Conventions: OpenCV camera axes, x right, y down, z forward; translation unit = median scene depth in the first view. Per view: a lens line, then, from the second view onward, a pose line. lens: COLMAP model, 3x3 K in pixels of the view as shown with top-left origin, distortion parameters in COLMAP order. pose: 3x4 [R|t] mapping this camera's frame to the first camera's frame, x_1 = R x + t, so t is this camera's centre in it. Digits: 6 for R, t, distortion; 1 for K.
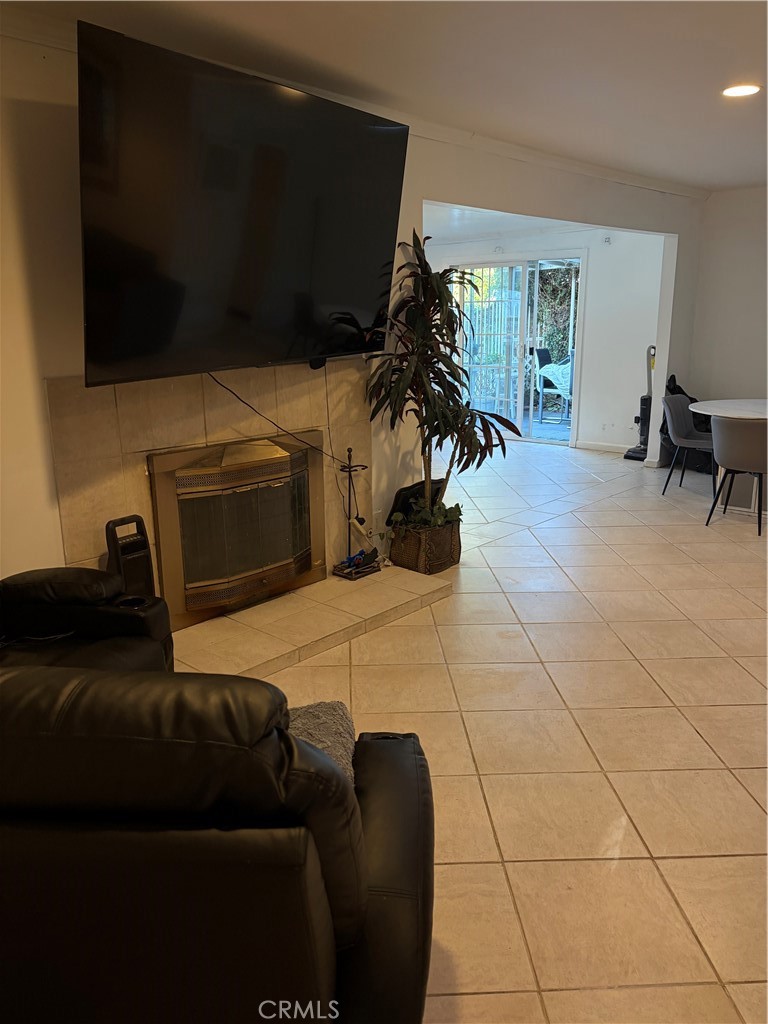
lens RADIAL K [[765.7, 0, 382.1], [0, 765.7, 516.3], [0, 0, 1]] dist [0.051188, -0.059431]
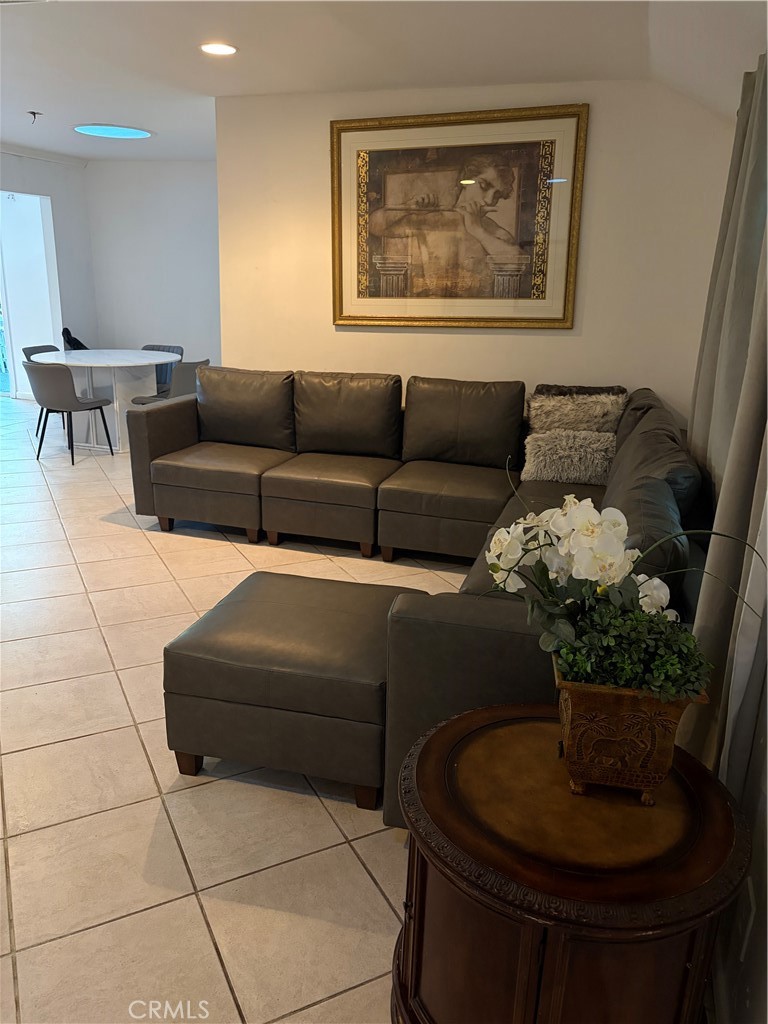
lens RADIAL K [[774.6, 0, 366.7], [0, 774.6, 508.0], [0, 0, 1]] dist [0.035763, -0.028989]
pose [[0.913632, -0.082209, 0.398143, 0.511271], [0.067177, 0.996407, 0.051585, 0.071811], [-0.400953, -0.020383, 0.915872, -0.317782]]
